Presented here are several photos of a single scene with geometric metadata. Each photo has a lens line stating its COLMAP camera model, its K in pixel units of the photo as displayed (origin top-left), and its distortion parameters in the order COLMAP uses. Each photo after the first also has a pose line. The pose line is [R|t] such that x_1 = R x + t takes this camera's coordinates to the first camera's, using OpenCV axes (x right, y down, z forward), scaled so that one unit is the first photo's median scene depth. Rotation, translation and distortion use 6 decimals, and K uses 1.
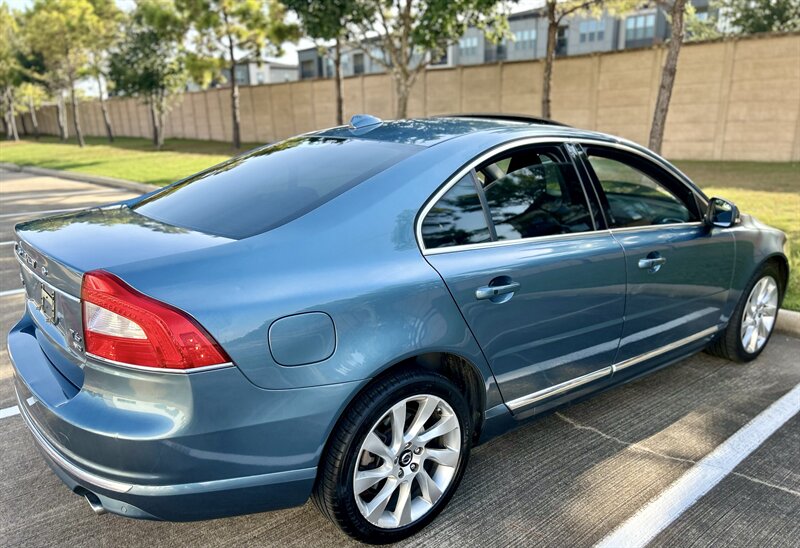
lens RADIAL K [[596.4, 0, 398.5], [0, 596.4, 296.3], [0, 0, 1]] dist [0.035156, -0.031135]
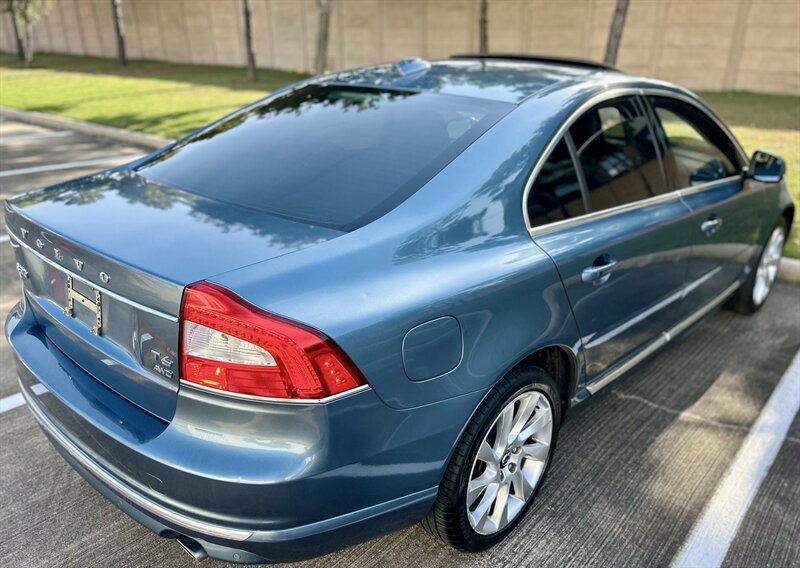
lens RADIAL K [[622.5, 0, 396.6], [0, 622.5, 307.9], [0, 0, 1]] dist [0.034835, -0.036983]
pose [[0.990779, -0.038194, 0.129992, -0.160198], [0.021960, 0.992027, 0.124102, -0.048269], [-0.133695, -0.120103, 0.983718, 0.066723]]
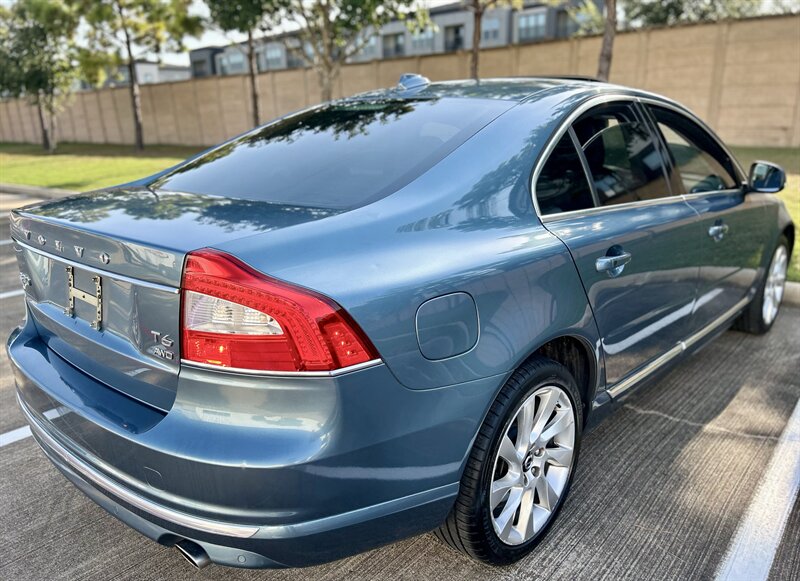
lens RADIAL K [[604.4, 0, 393.9], [0, 604.4, 299.2], [0, 0, 1]] dist [0.023457, -0.013117]
pose [[0.990698, -0.055907, 0.124062, -0.163722], [0.055260, 0.998435, 0.008654, 0.011958], [-0.124352, -0.001718, 0.992237, 0.096344]]
